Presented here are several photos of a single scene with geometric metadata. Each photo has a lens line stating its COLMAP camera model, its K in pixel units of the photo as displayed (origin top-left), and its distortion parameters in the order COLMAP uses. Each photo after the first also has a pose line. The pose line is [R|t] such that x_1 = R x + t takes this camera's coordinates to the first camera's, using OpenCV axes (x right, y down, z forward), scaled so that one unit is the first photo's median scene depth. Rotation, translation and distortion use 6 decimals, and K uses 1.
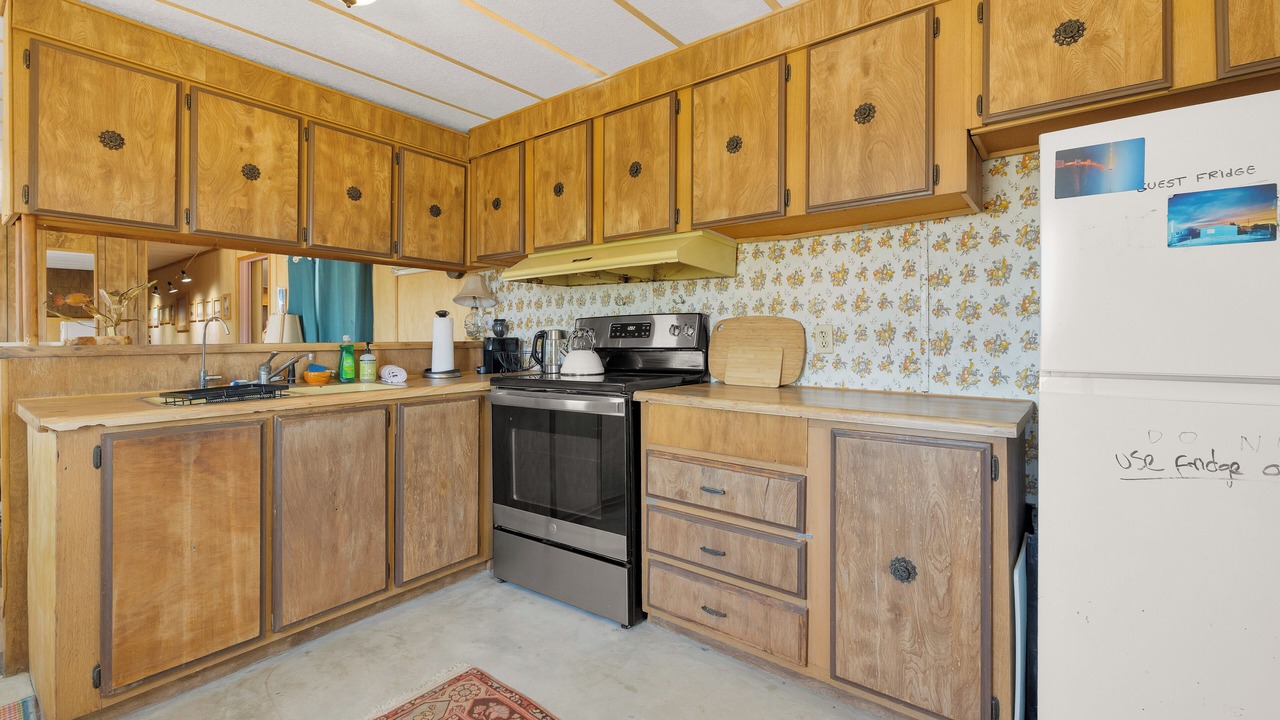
lens RADIAL K [[563.7, 0, 638.0], [0, 563.7, 346.1], [0, 0, 1]] dist [0.002300, -0.000164]
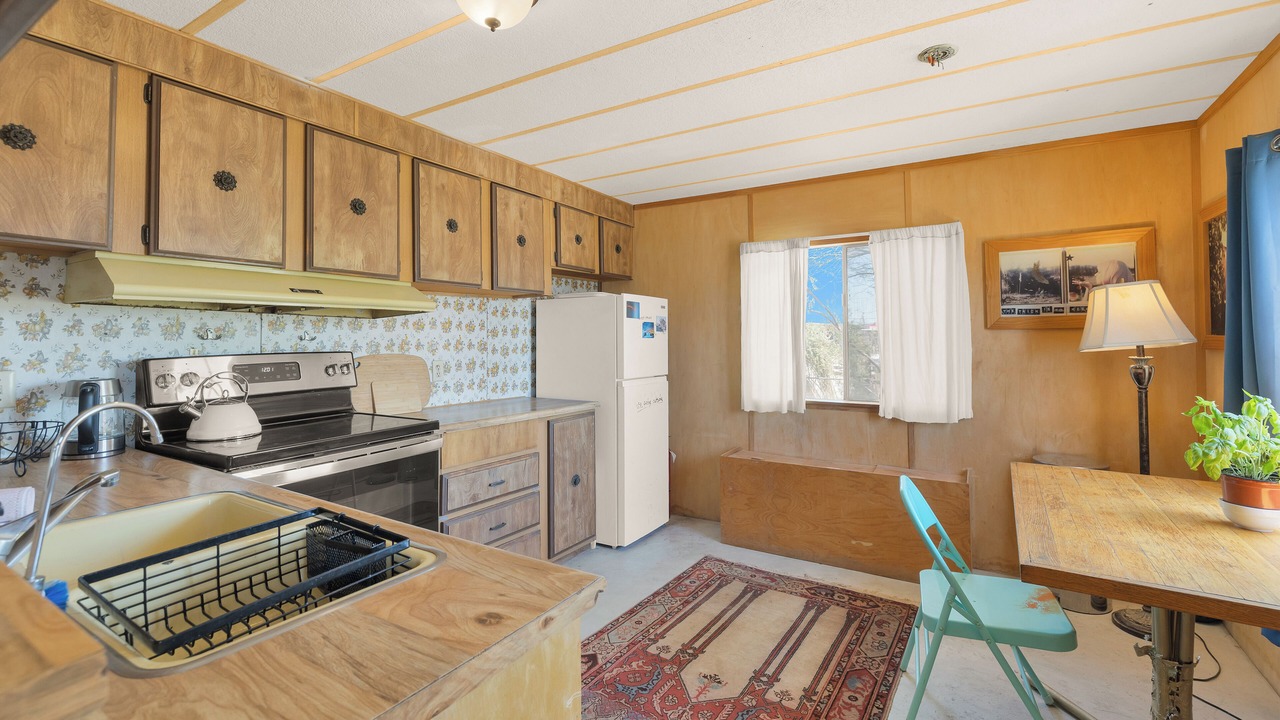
lens RADIAL K [[563.7, 0, 638.0], [0, 563.7, 346.1], [0, 0, 1]] dist [0.002300, -0.000164]
pose [[-0.119941, -0.012175, 0.992706, -1.143277], [0.016842, 0.999756, 0.014296, -0.087952], [-0.992638, 0.018434, -0.119706, 0.714001]]
